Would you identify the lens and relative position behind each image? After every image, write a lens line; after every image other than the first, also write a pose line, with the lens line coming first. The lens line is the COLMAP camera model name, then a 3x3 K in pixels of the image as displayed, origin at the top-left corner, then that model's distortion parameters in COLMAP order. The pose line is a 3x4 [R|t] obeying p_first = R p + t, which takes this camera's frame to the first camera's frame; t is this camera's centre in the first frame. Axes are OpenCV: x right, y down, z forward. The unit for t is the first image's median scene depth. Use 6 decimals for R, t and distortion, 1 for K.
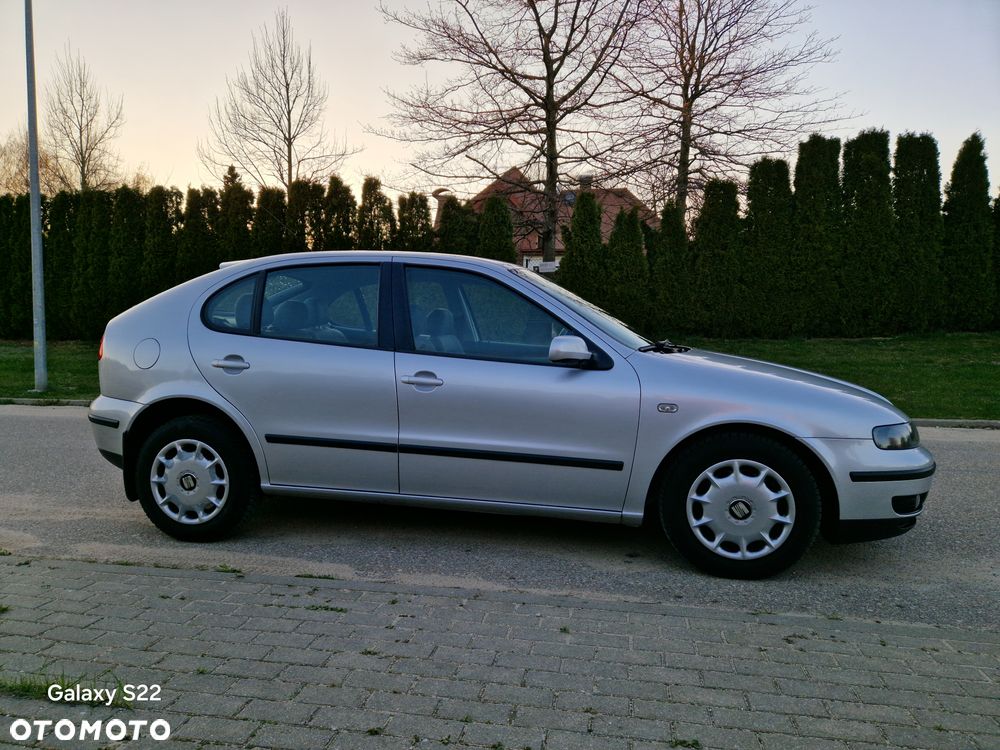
lens RADIAL K [[666.8, 0, 490.1], [0, 666.8, 387.4], [0, 0, 1]] dist [0.080625, -0.071540]
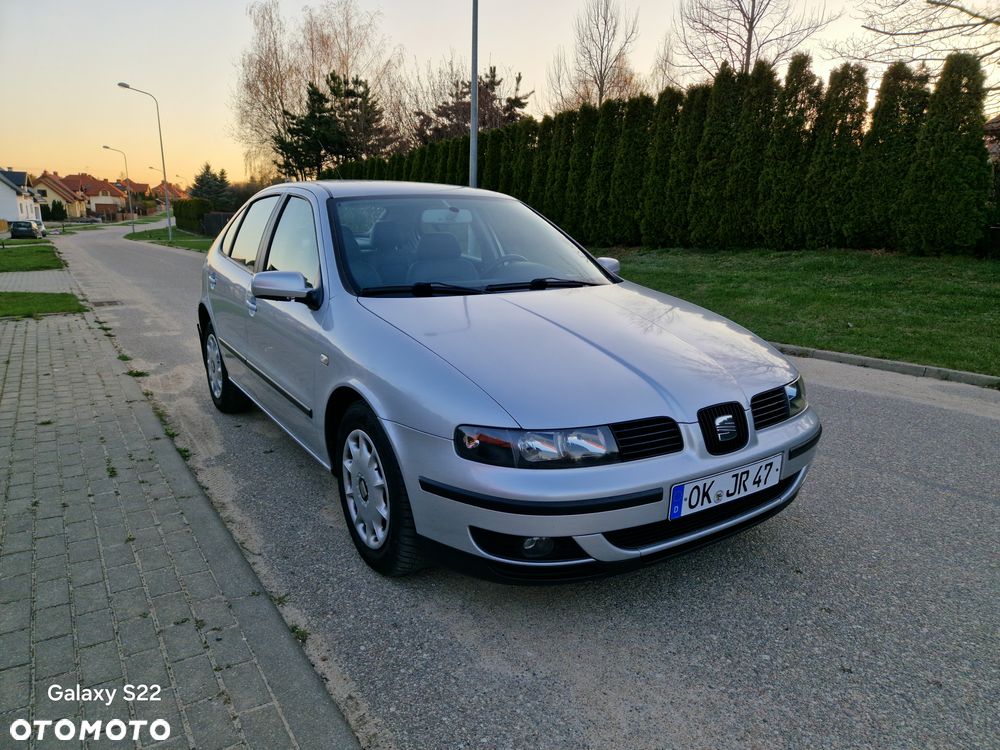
lens RADIAL K [[667.0, 0, 508.0], [0, 667.0, 377.9], [0, 0, 1]] dist [0.083655, -0.073185]
pose [[0.709598, 0.155569, -0.687219, 0.428468], [-0.065437, 0.985657, 0.155560, -0.040575], [0.701562, -0.065415, 0.709600, 0.216324]]
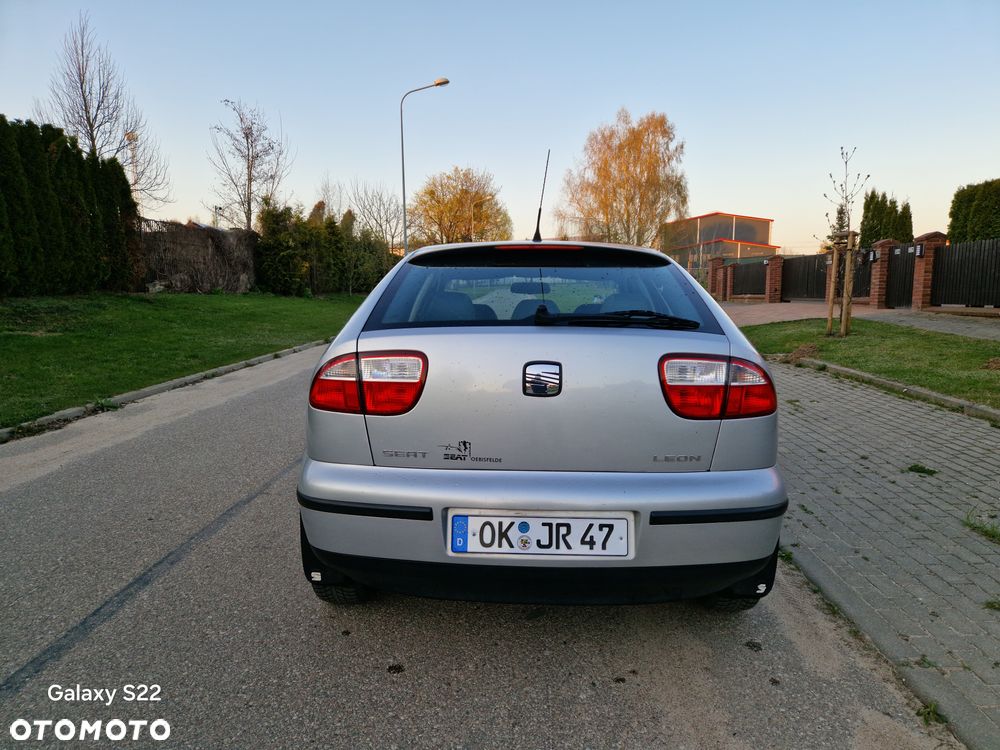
lens RADIAL K [[663.9, 0, 503.0], [0, 663.9, 389.3], [0, 0, 1]] dist [0.081949, -0.072347]
pose [[-0.165854, -0.154866, 0.973914, -0.558447], [0.089528, 0.981149, 0.171263, -0.092102], [-0.982078, 0.115597, -0.148863, 0.664014]]
